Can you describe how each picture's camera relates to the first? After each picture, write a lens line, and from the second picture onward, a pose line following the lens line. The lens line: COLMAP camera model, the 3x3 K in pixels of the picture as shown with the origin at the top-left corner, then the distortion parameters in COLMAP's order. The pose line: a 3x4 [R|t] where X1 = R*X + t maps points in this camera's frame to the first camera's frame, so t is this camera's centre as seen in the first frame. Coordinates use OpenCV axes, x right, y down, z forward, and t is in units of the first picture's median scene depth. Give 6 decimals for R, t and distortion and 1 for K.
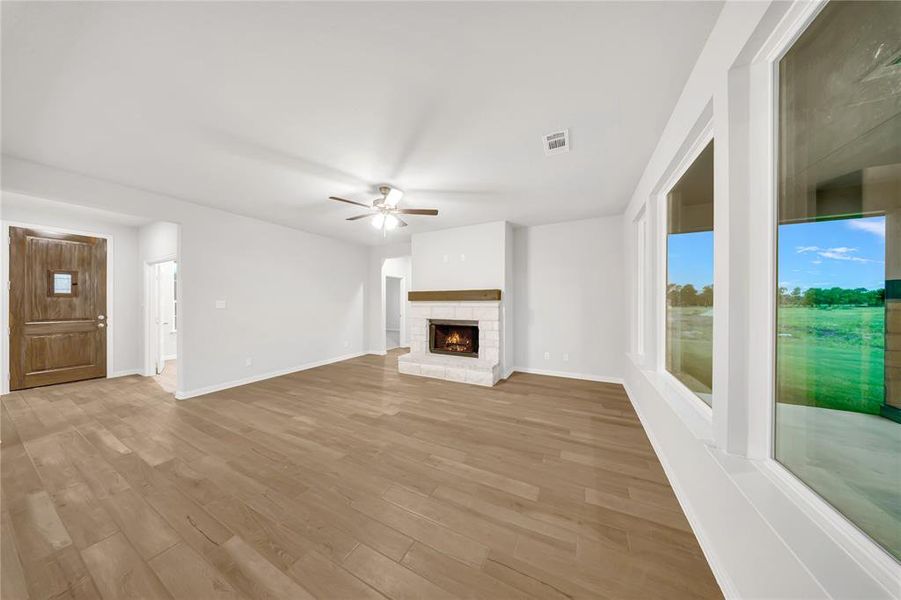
lens RADIAL K [[269.2, 0, 441.3], [0, 269.2, 303.2], [0, 0, 1]] dist [-0.000078, -0.000028]
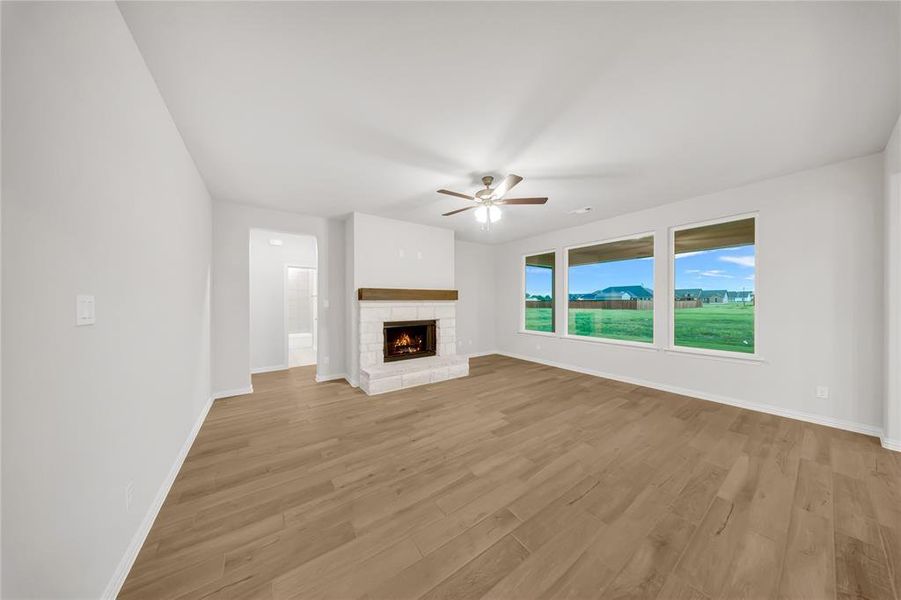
lens RADIAL K [[269.2, 0, 441.3], [0, 269.2, 303.2], [0, 0, 1]] dist [-0.000078, -0.000028]
pose [[0.449813, -0.009742, 0.893070, -0.815450], [0.003260, 0.999952, 0.009266, -0.006979], [-0.893117, -0.001256, 0.449823, 0.531627]]
